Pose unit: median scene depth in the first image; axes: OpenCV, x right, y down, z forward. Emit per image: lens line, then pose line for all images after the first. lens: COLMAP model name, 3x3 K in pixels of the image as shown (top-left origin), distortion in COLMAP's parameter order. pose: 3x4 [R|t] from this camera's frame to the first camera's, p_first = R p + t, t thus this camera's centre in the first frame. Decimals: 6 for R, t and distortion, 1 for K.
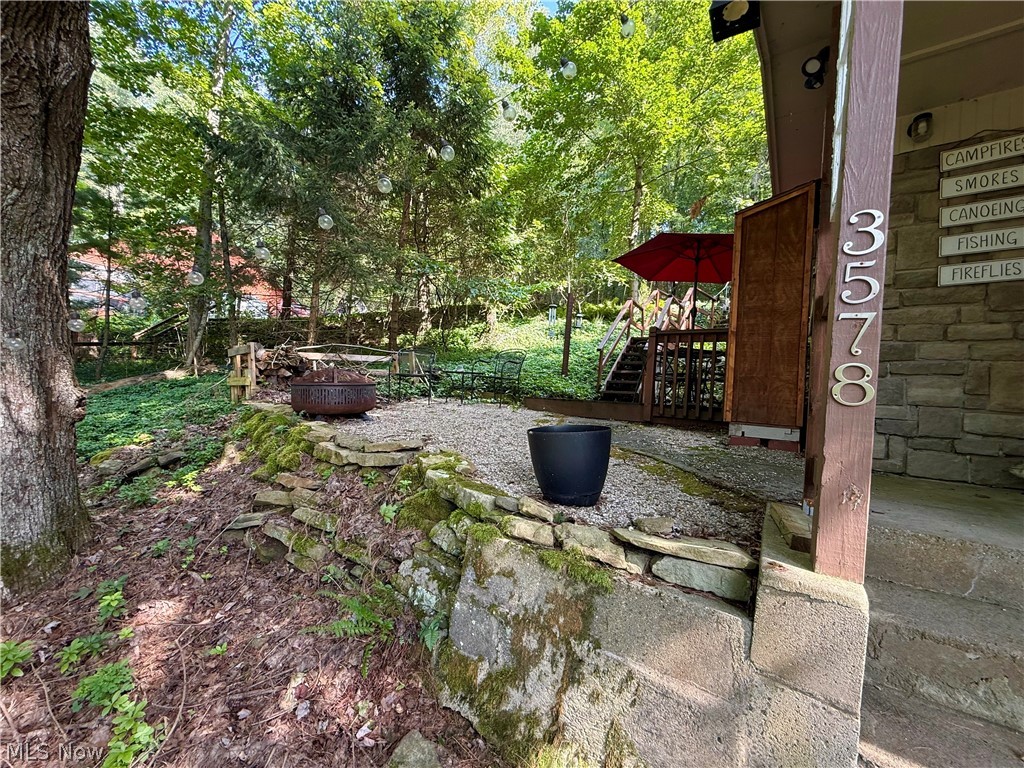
lens RADIAL K [[411.0, 0, 514.6], [0, 411.0, 388.0], [0, 0, 1]] dist [0.000307, -0.000018]
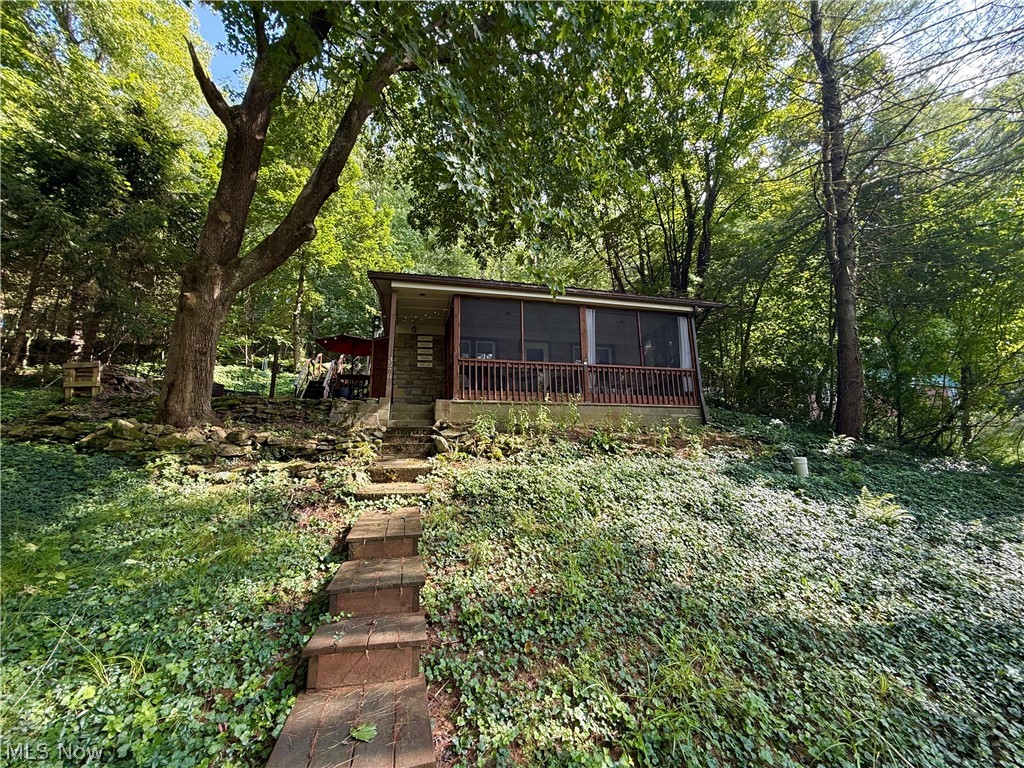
lens RADIAL K [[411.0, 0, 512.8], [0, 411.0, 382.0], [0, 0, 1]] dist [0.000307, -0.000018]
pose [[0.656075, 0.070143, 0.751429, -0.316916], [0.051076, 0.989262, -0.136938, 0.113684], [-0.752965, 0.128222, 0.645448, -0.522337]]
